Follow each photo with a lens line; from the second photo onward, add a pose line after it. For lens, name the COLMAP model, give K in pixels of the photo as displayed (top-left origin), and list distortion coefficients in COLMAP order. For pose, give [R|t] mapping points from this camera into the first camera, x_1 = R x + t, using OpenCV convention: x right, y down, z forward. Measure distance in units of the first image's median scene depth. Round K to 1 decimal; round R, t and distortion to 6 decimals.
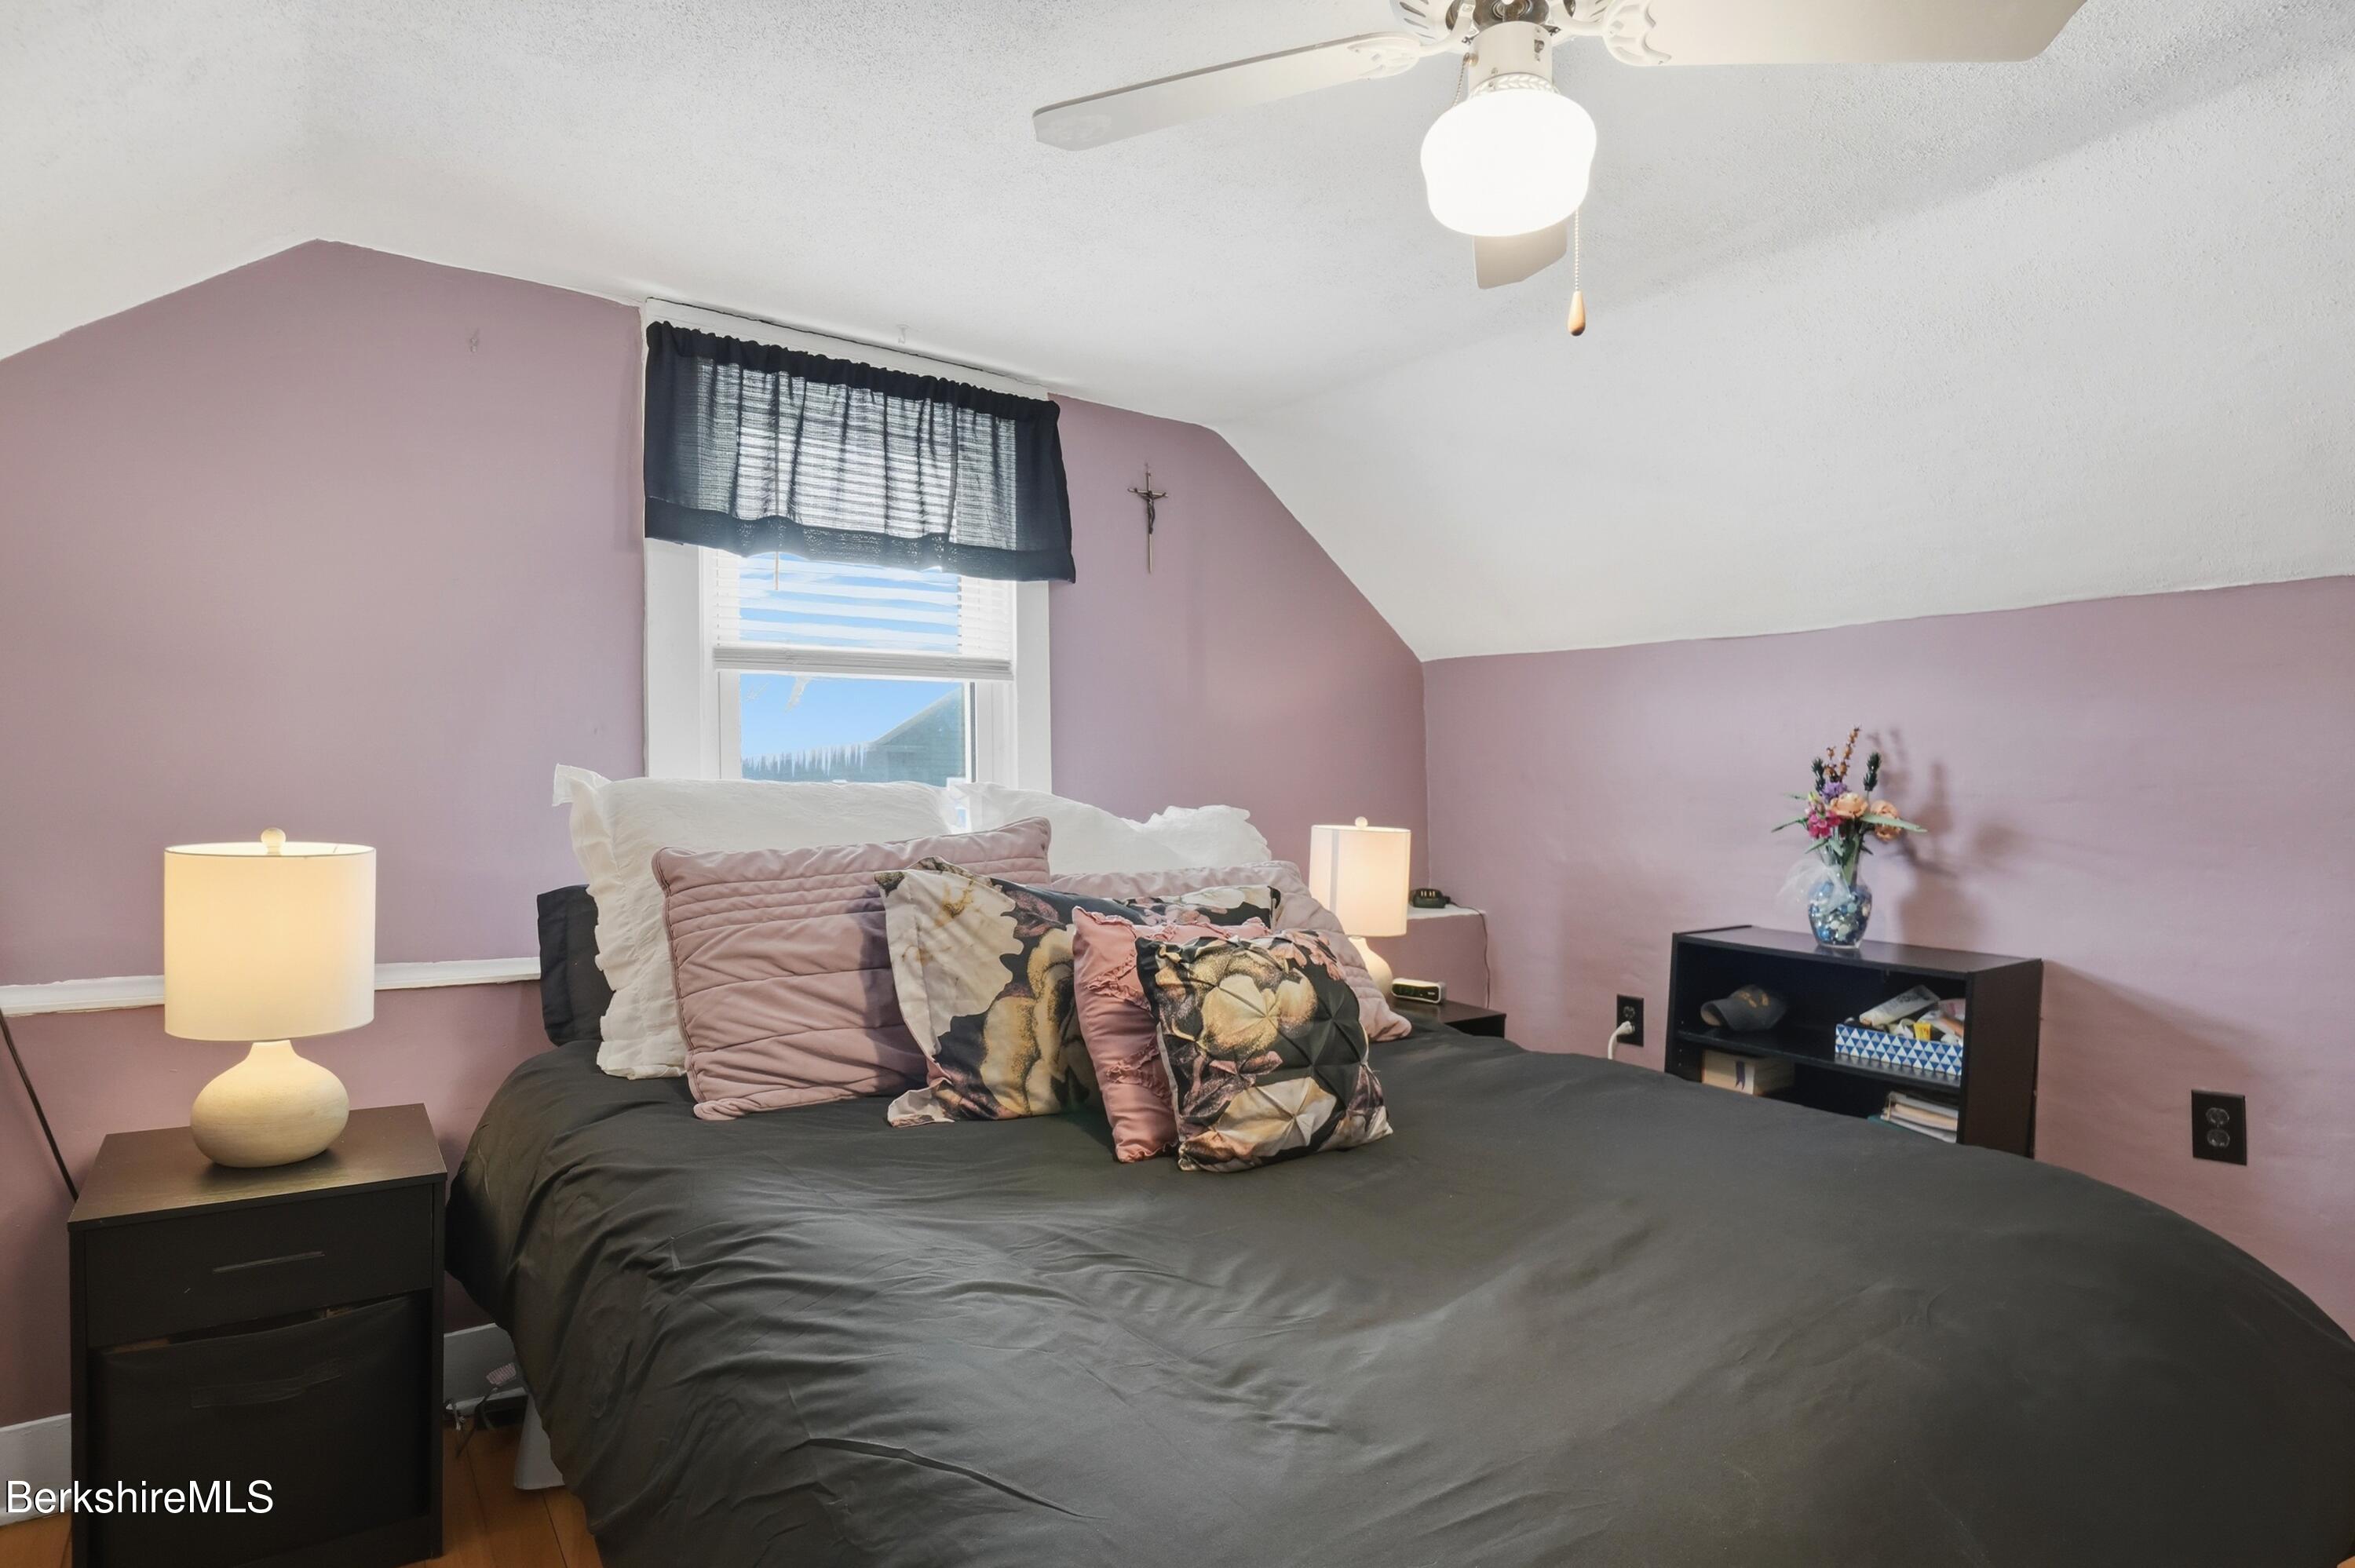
lens RADIAL K [[1250.6, 0, 1178.3], [0, 1250.6, 799.2], [0, 0, 1]] dist [-0.005711, -0.000975]
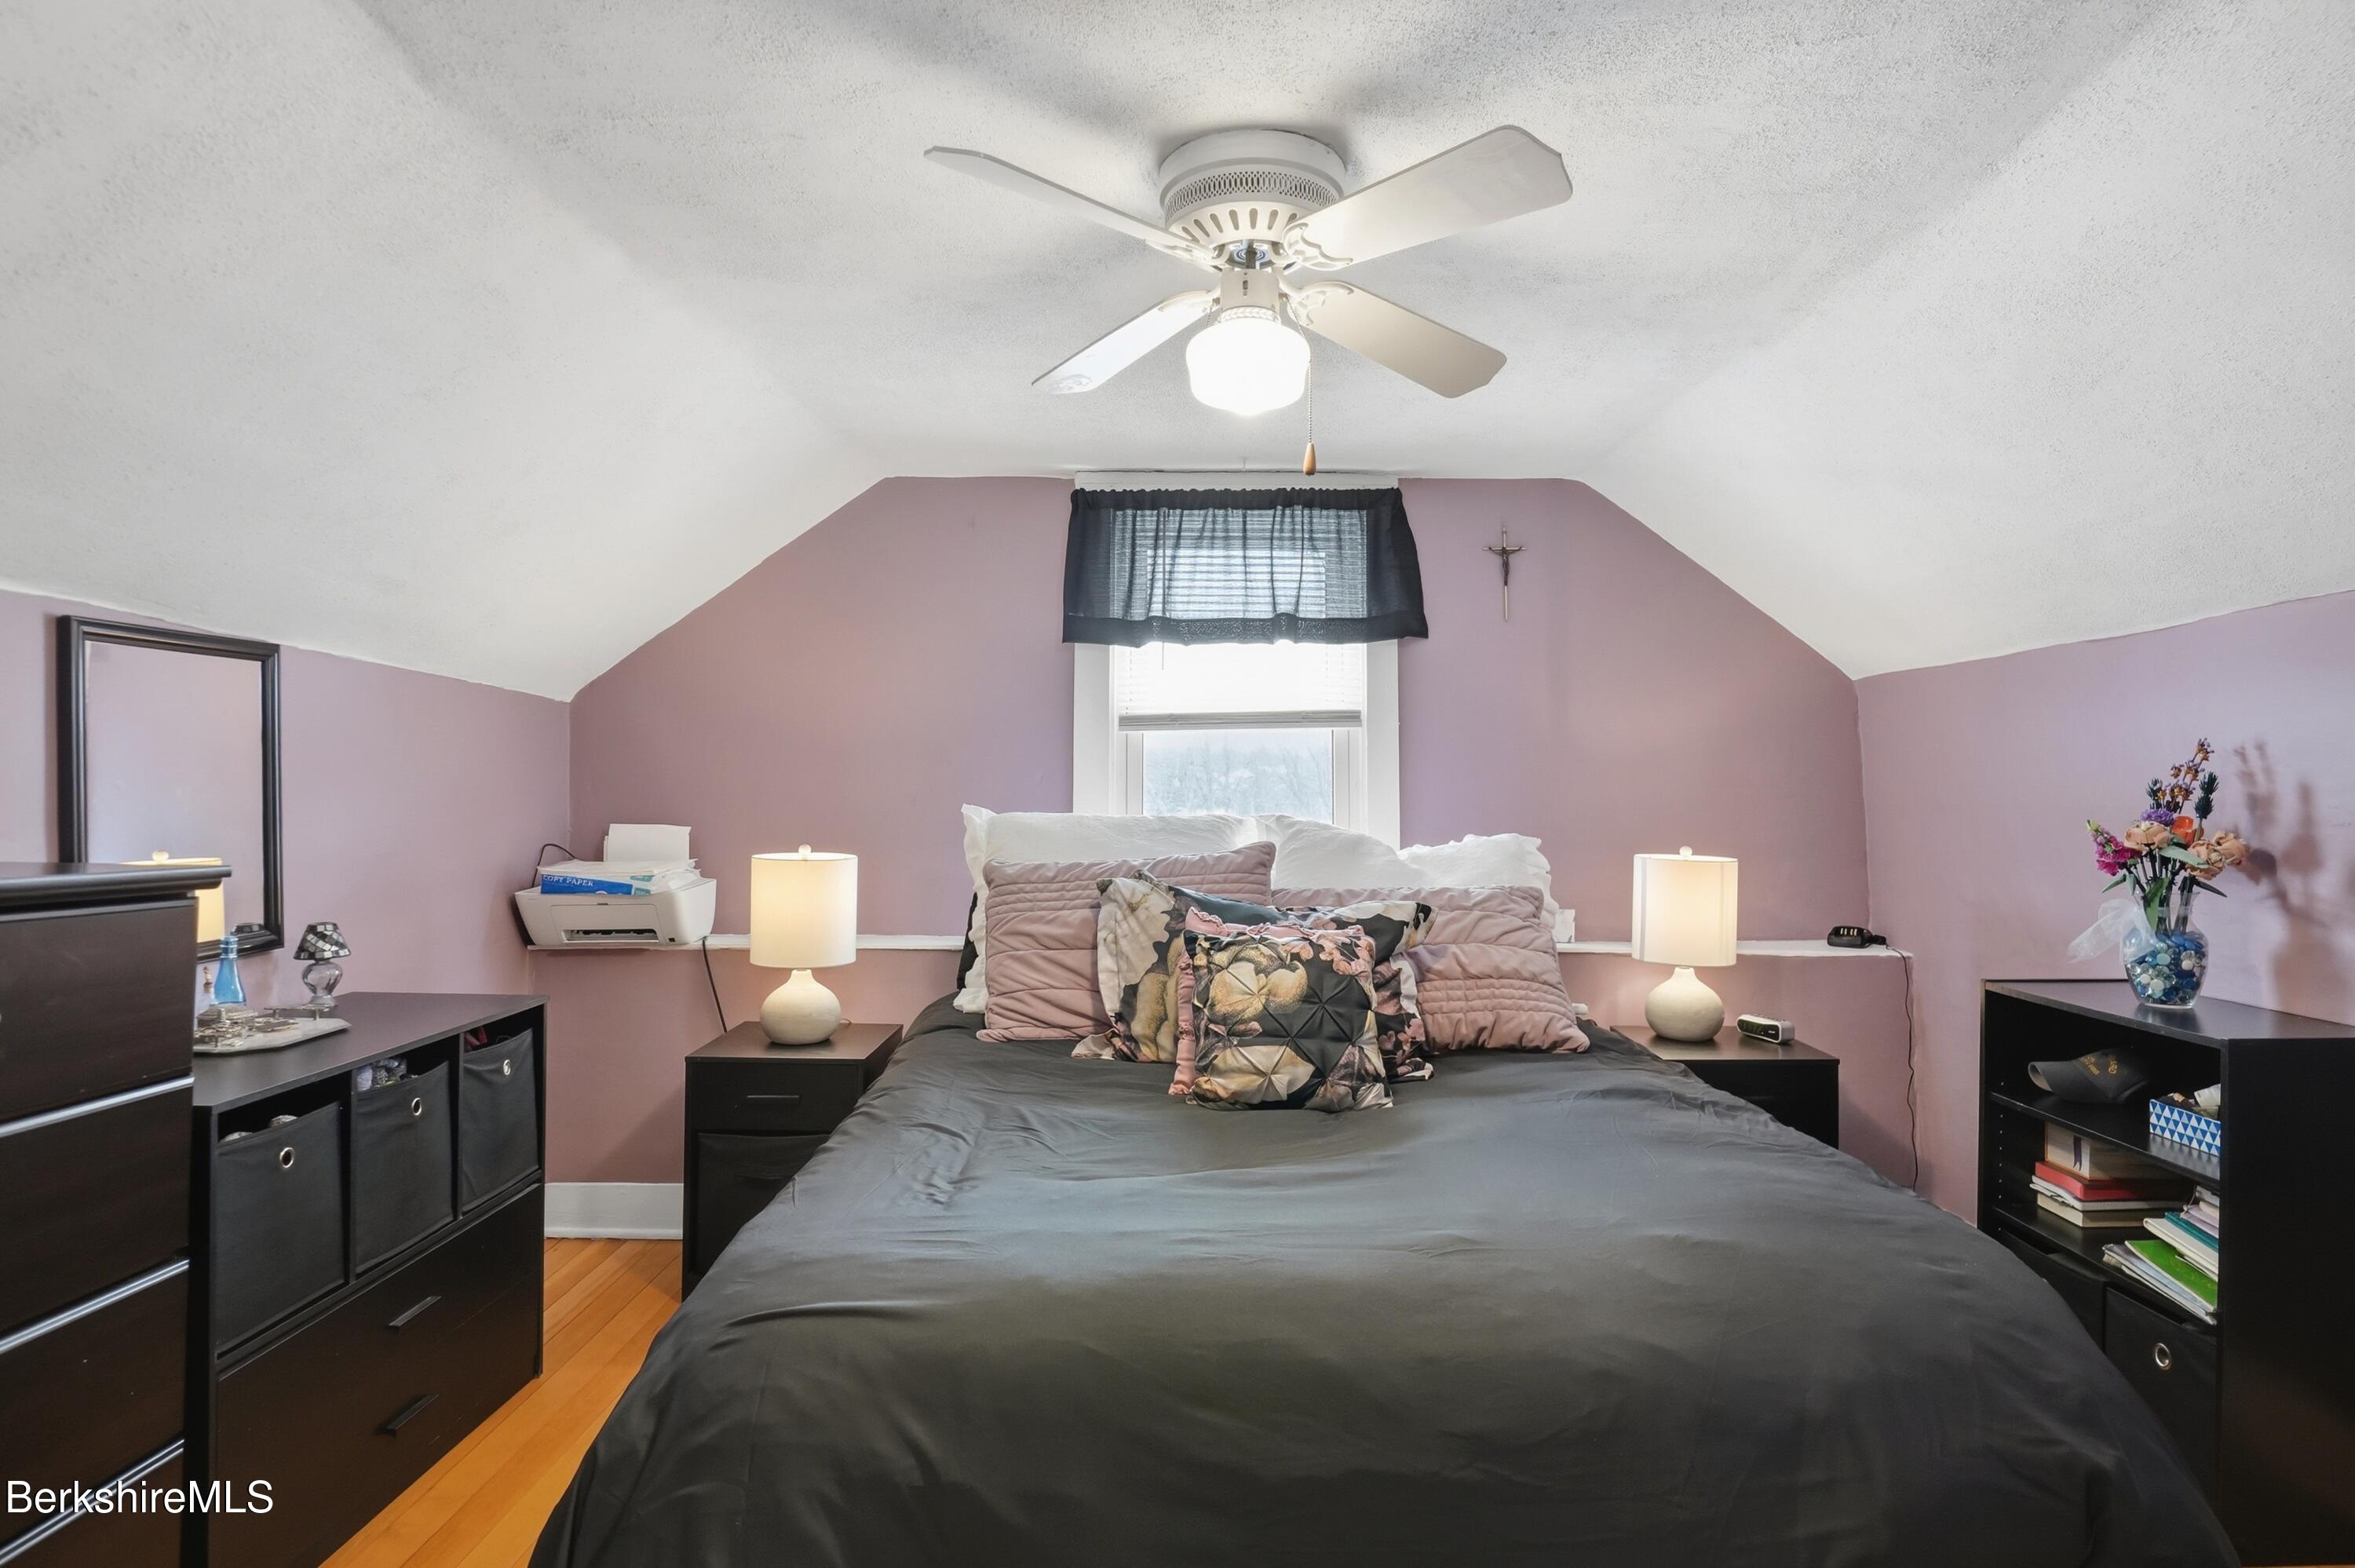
lens RADIAL K [[1274.3, 0, 1179.8], [0, 1274.3, 752.9], [0, 0, 1]] dist [-0.000221, -0.000294]
pose [[0.808413, -0.033885, -0.587639, 0.678386], [-0.002043, 0.998174, -0.060368, 0.003178], [0.588612, 0.050003, 0.806868, -0.105573]]
